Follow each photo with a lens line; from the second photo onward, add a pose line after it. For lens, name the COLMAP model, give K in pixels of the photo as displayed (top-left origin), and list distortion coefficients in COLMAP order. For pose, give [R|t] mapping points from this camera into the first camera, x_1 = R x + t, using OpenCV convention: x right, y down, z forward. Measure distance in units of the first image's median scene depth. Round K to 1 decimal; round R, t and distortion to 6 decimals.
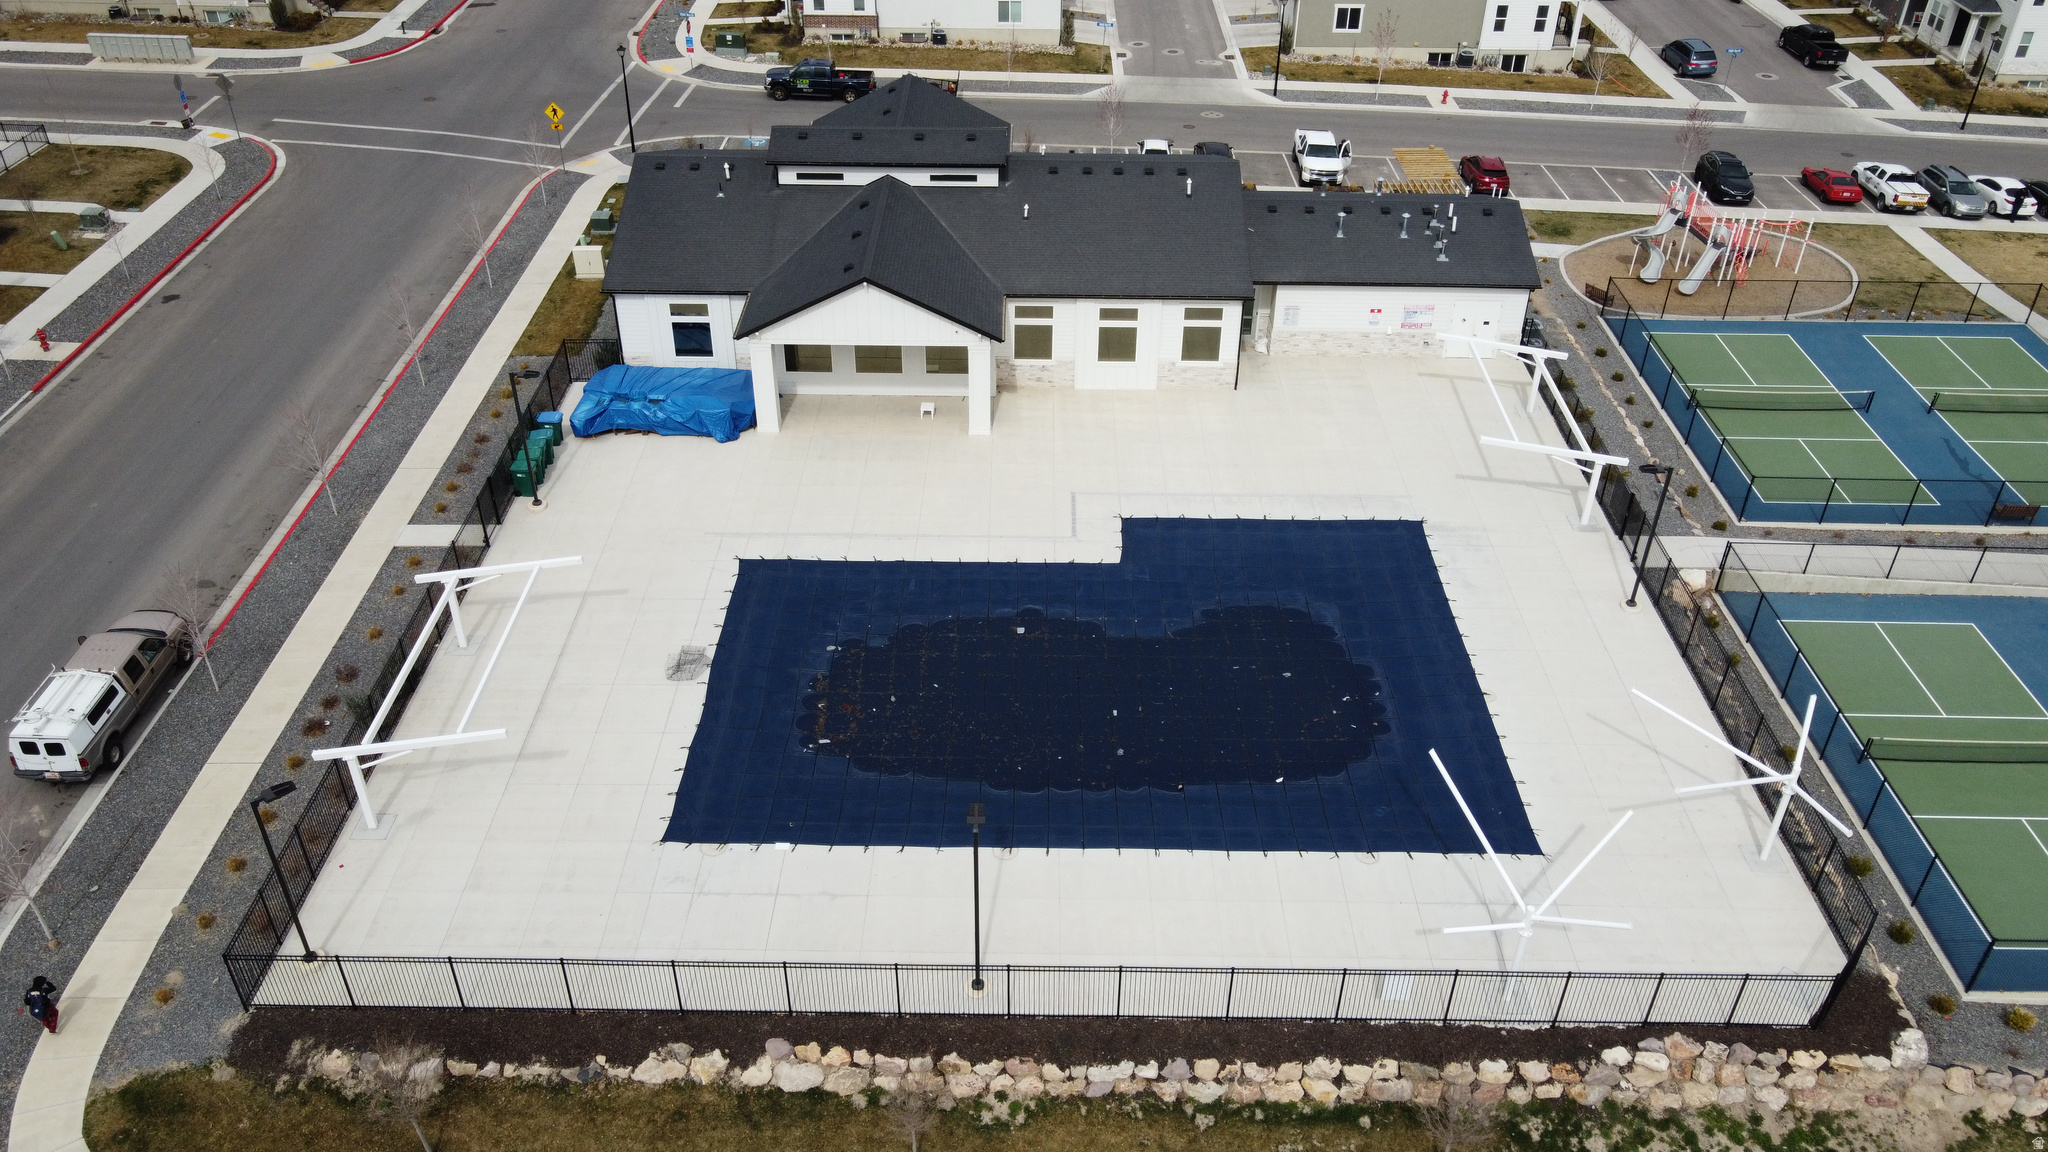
lens RADIAL K [[1565.6, 0, 1018.0], [0, 1565.6, 570.8], [0, 0, 1]] dist [-0.001915, 0.031528]
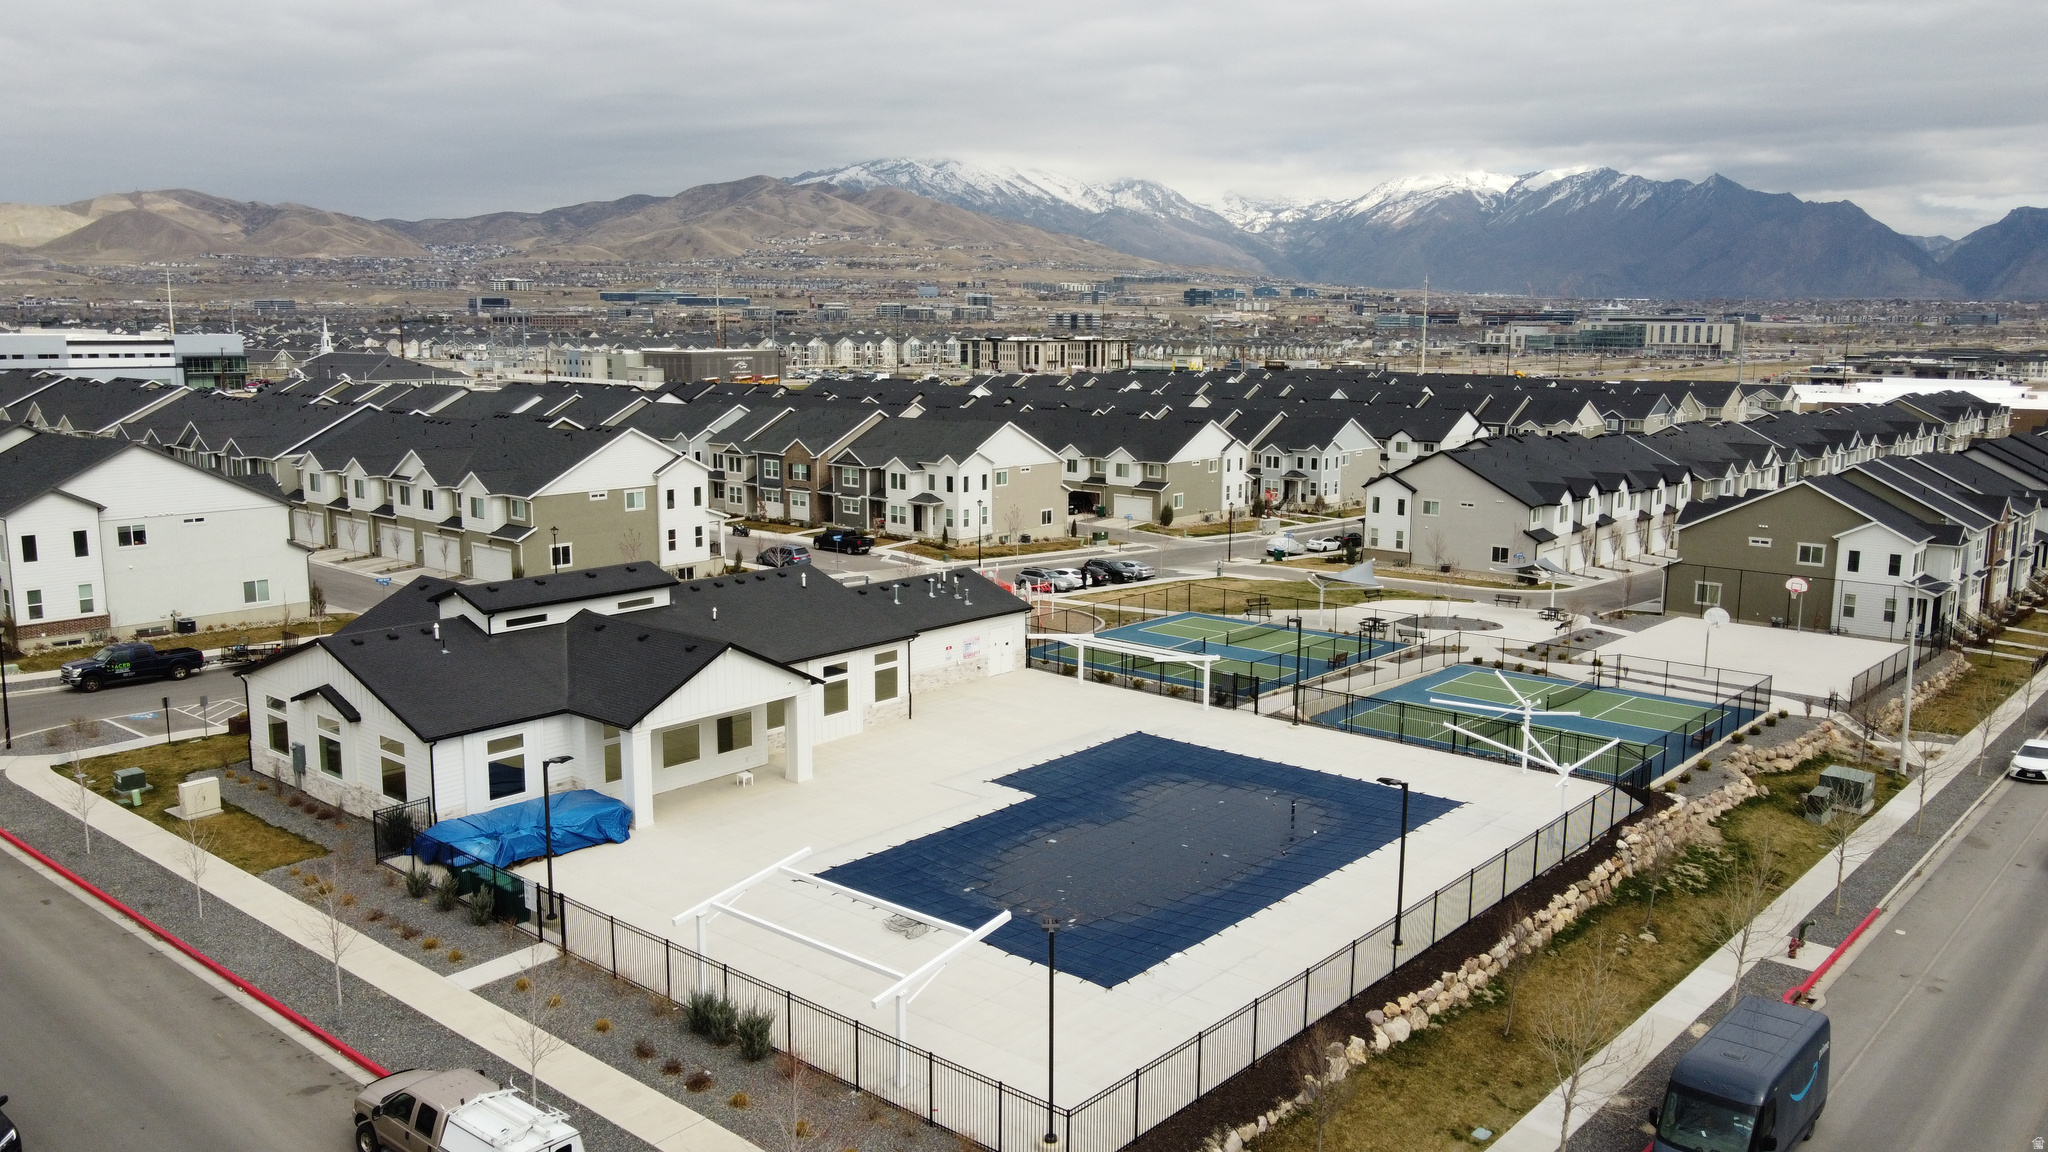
lens RADIAL K [[1565.6, 0, 1018.0], [0, 1565.6, 570.8], [0, 0, 1]] dist [-0.001915, 0.031528]
pose [[0.642770, -0.126109, 0.755608, -0.683290], [0.435122, 0.871901, -0.224626, 0.088788], [-0.630488, 0.473164, 0.615305, 0.151621]]
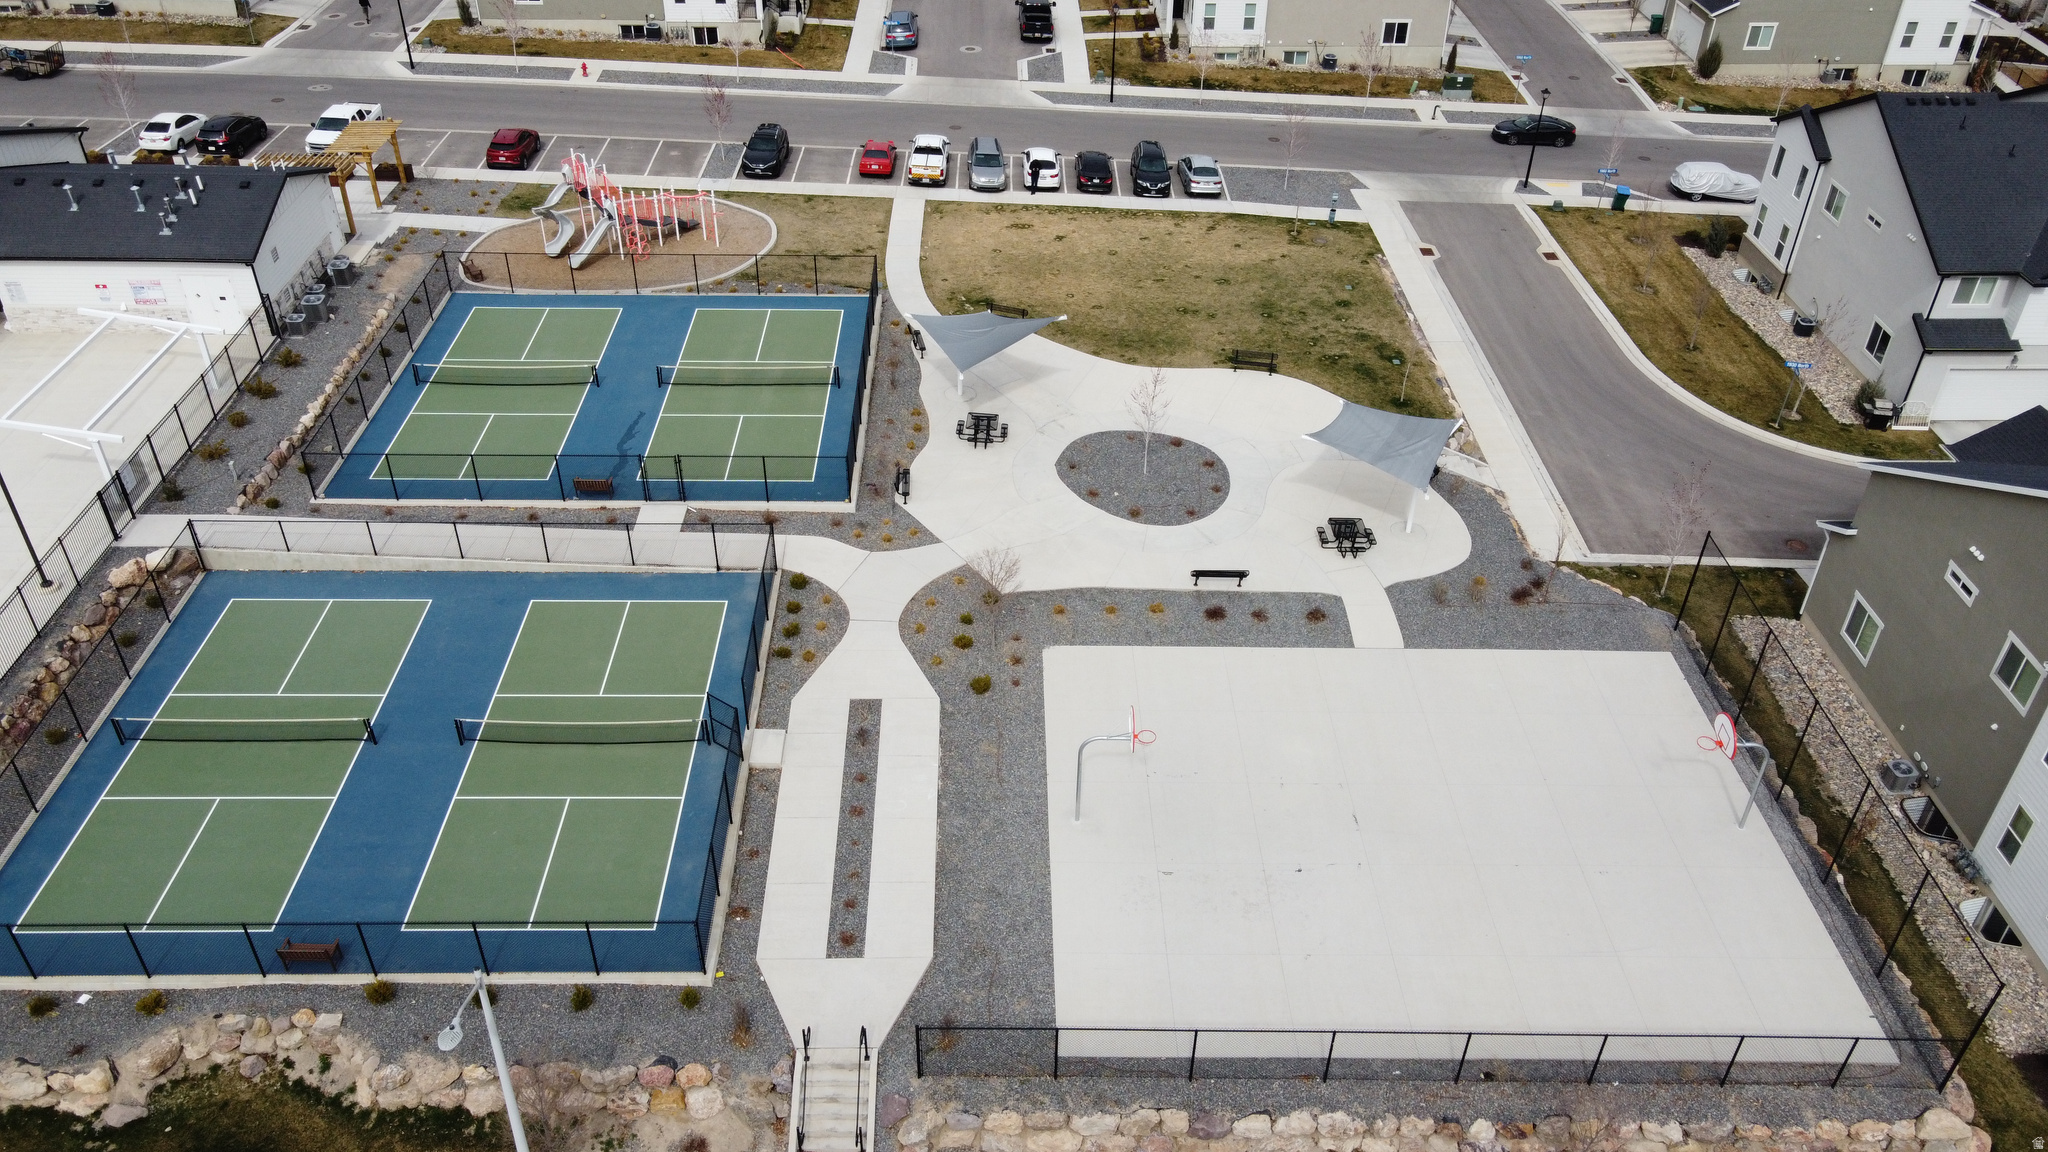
lens RADIAL K [[1565.6, 0, 1018.0], [0, 1565.6, 570.8], [0, 0, 1]] dist [-0.001915, 0.031528]
pose [[0.999607, -0.013443, 0.024596, 0.768076], [0.013134, 0.999833, 0.012669, 0.006211], [-0.024762, -0.012341, 0.999617, 0.004455]]
